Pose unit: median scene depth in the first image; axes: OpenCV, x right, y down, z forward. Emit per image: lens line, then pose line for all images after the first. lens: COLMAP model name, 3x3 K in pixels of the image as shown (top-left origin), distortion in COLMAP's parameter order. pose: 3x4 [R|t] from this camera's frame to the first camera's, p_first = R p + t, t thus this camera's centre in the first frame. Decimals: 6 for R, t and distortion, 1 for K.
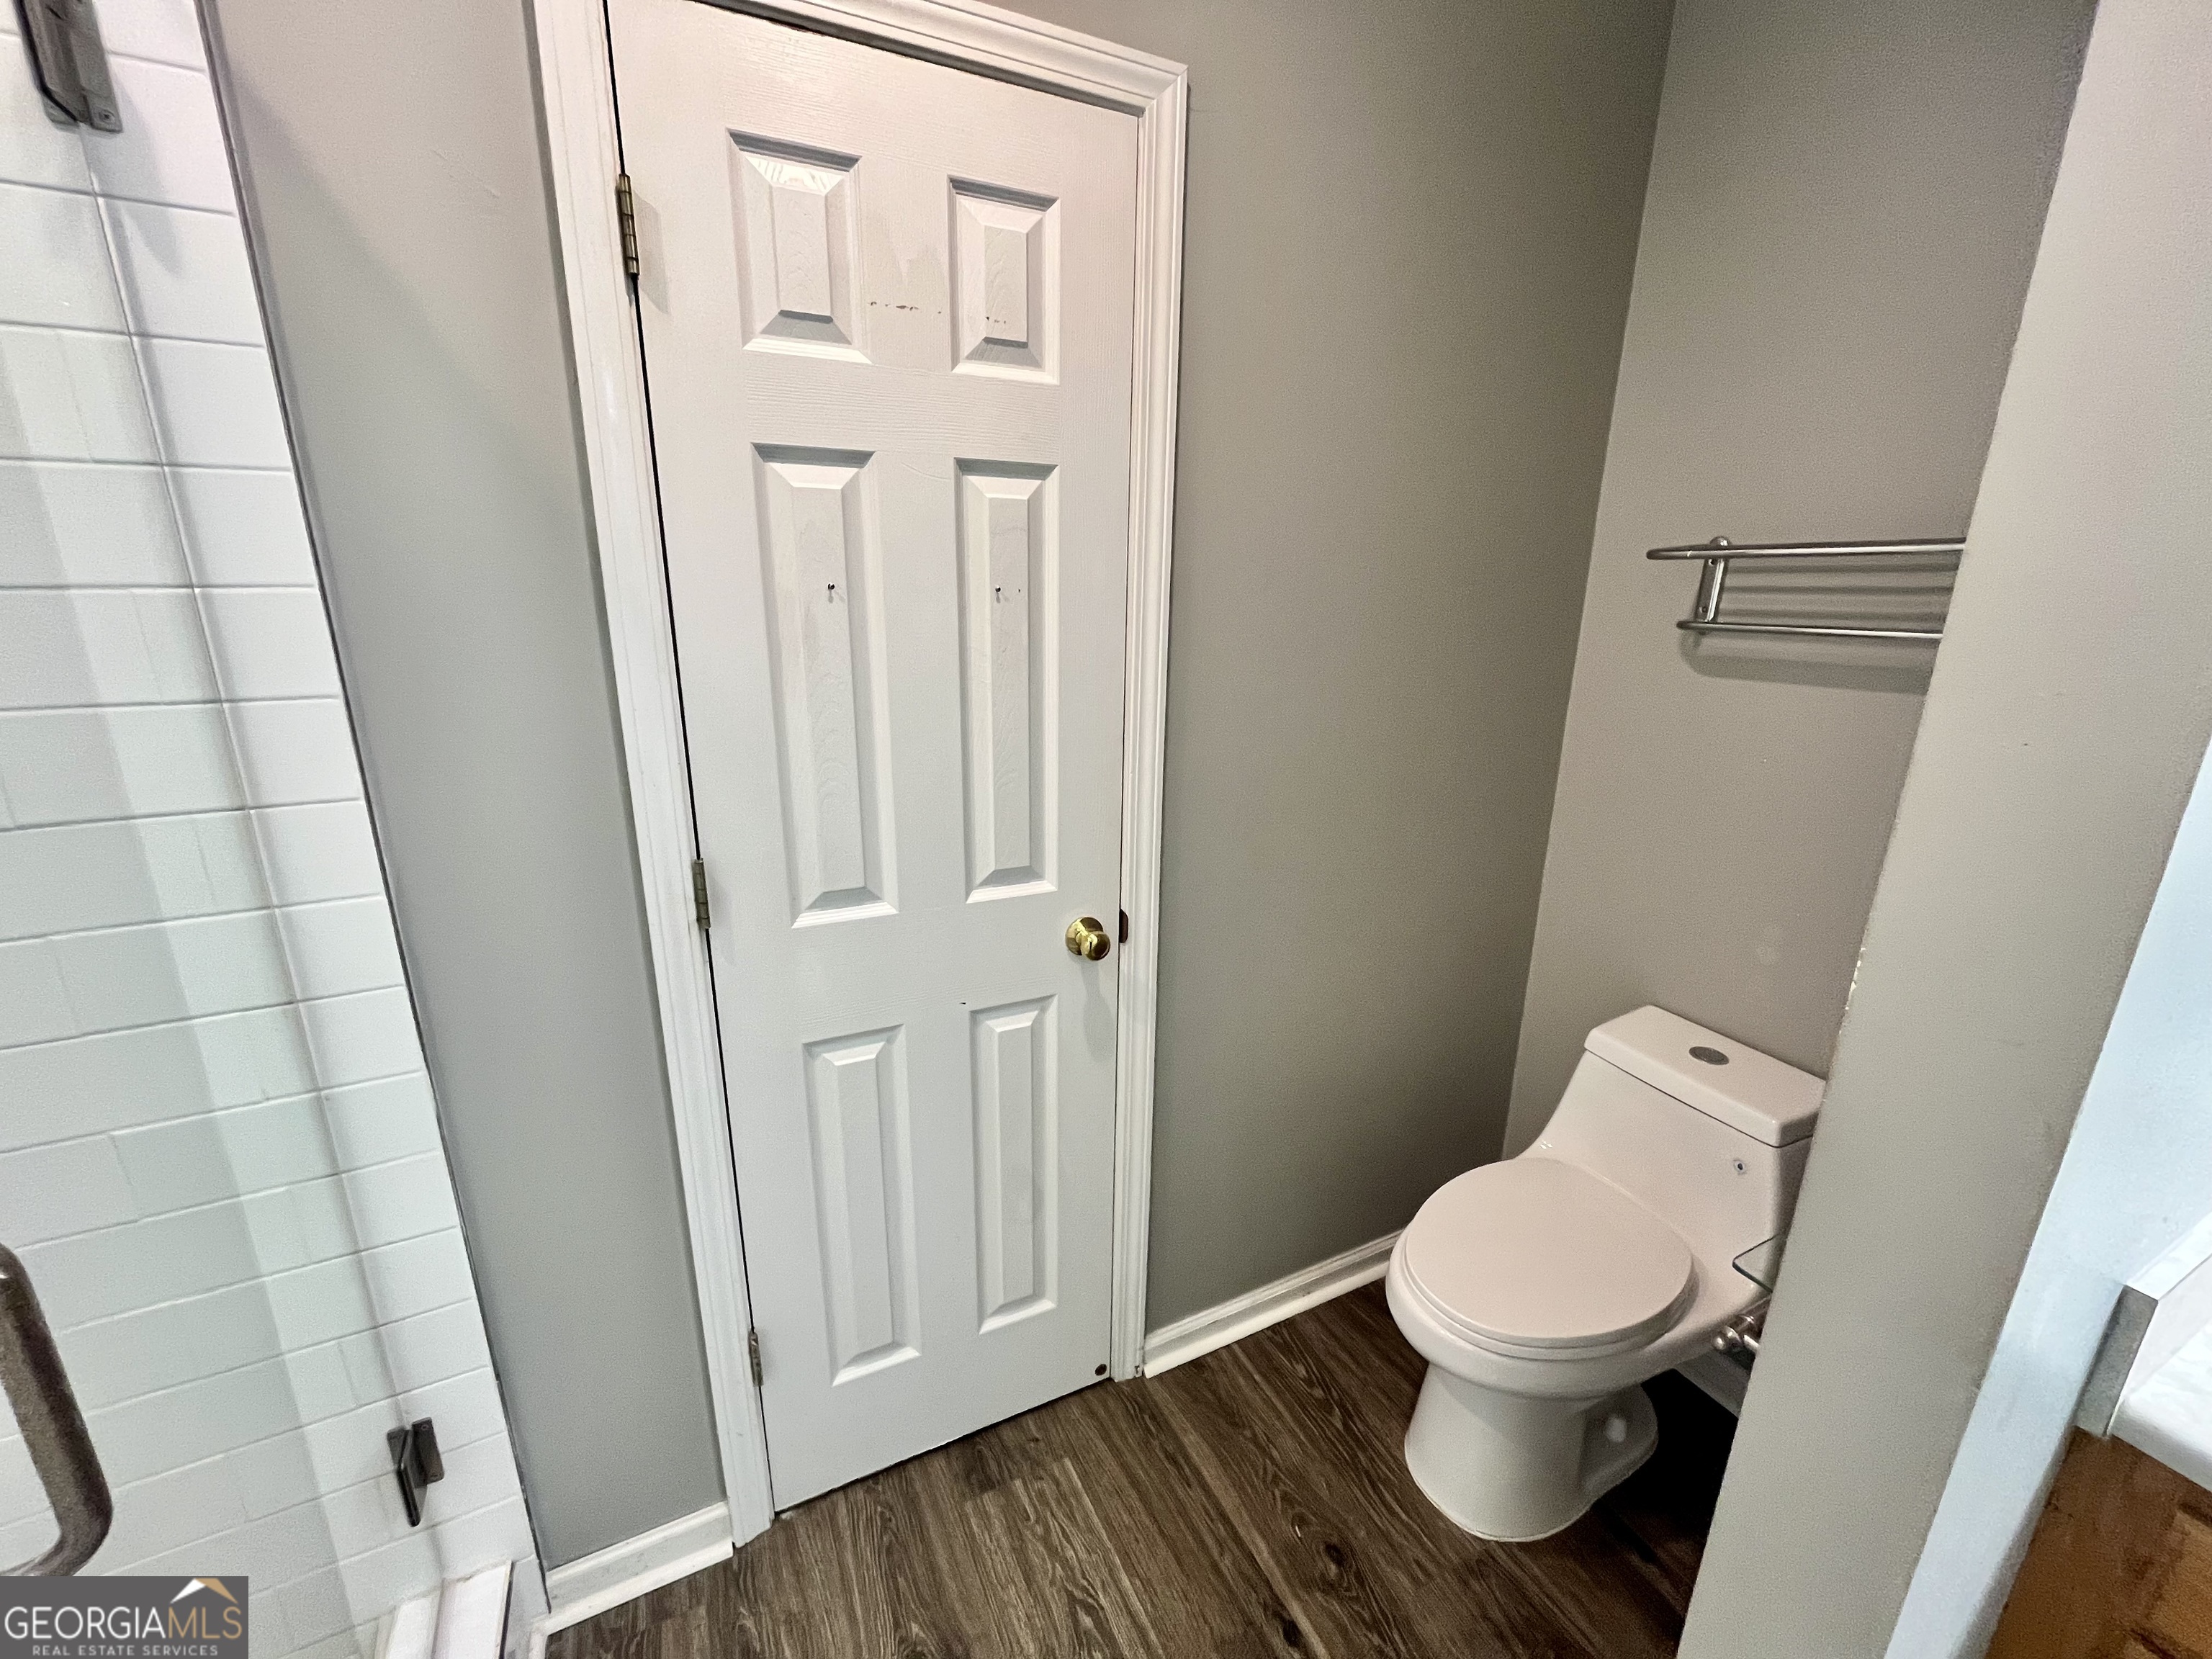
lens RADIAL K [[892.9, 0, 1097.3], [0, 892.9, 823.4], [0, 0, 1]] dist [-0.007176, -0.000021]
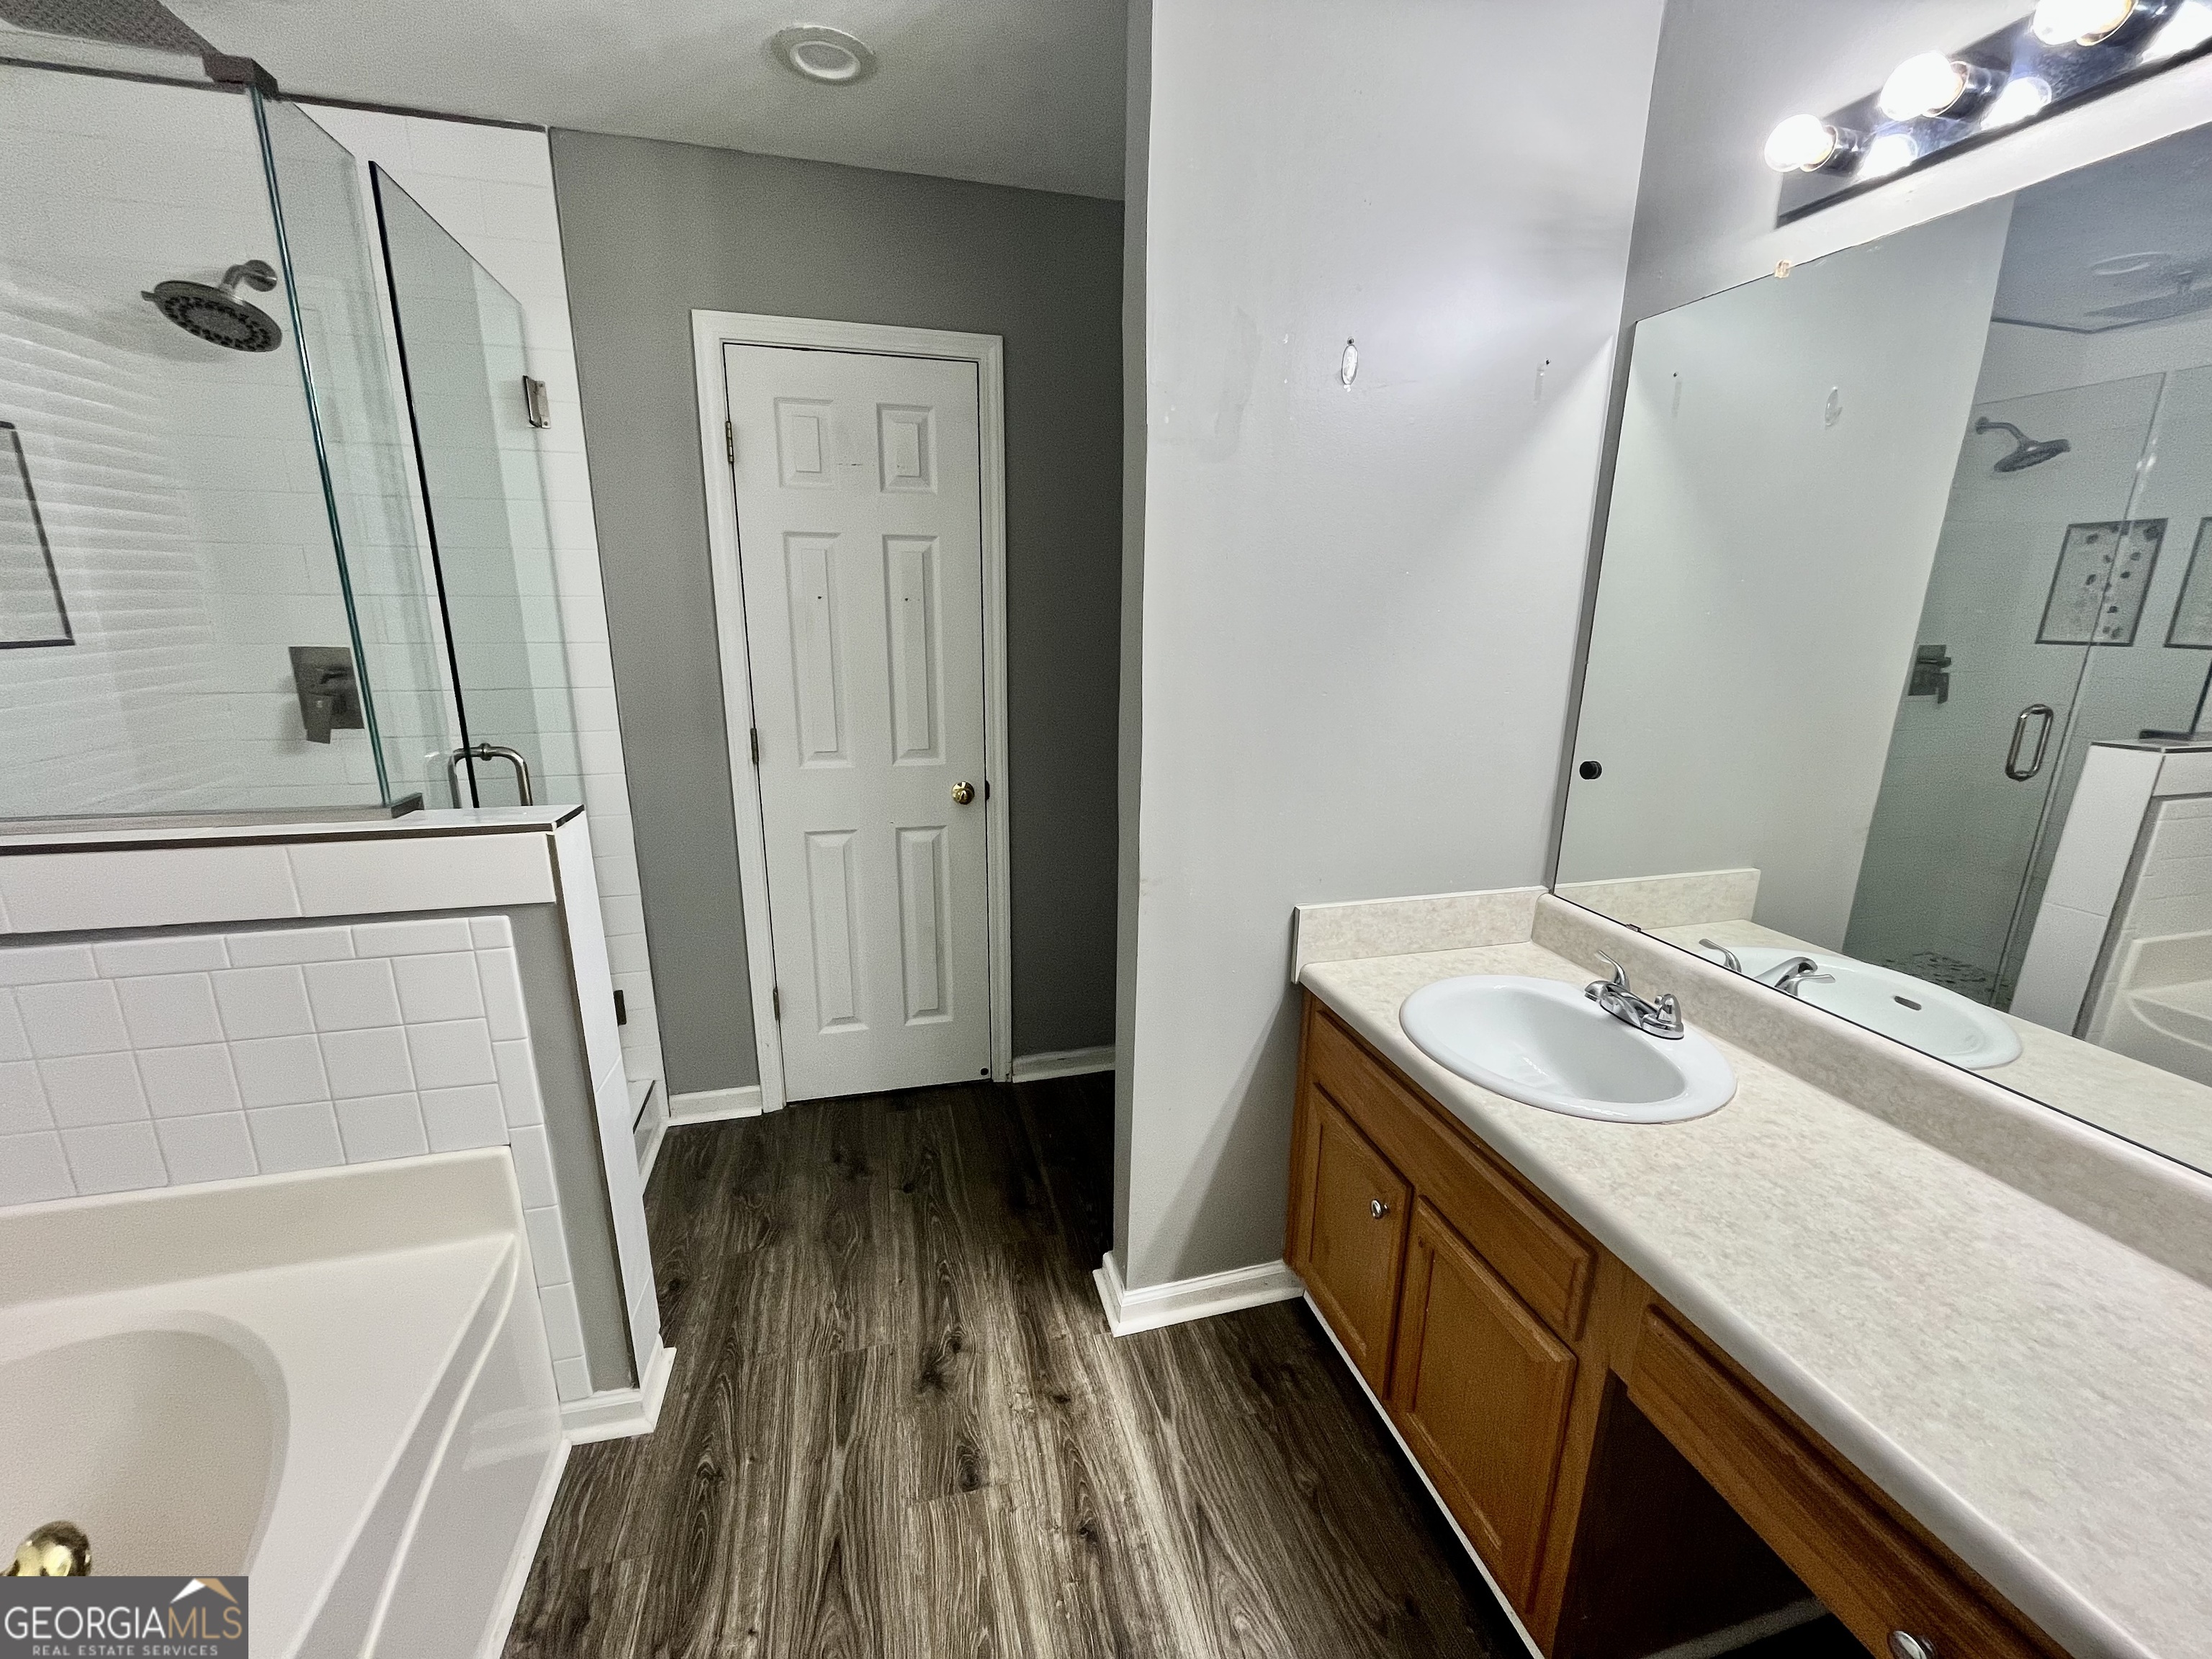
lens RADIAL K [[893.8, 0, 1099.6], [0, 893.8, 831.3], [0, 0, 1]] dist [0.000491, -0.000139]
pose [[0.980711, 0.050683, -0.188779, 0.610047], [-0.054761, 0.998364, -0.016446, 0.221775], [0.187637, 0.026466, 0.981882, -0.724241]]
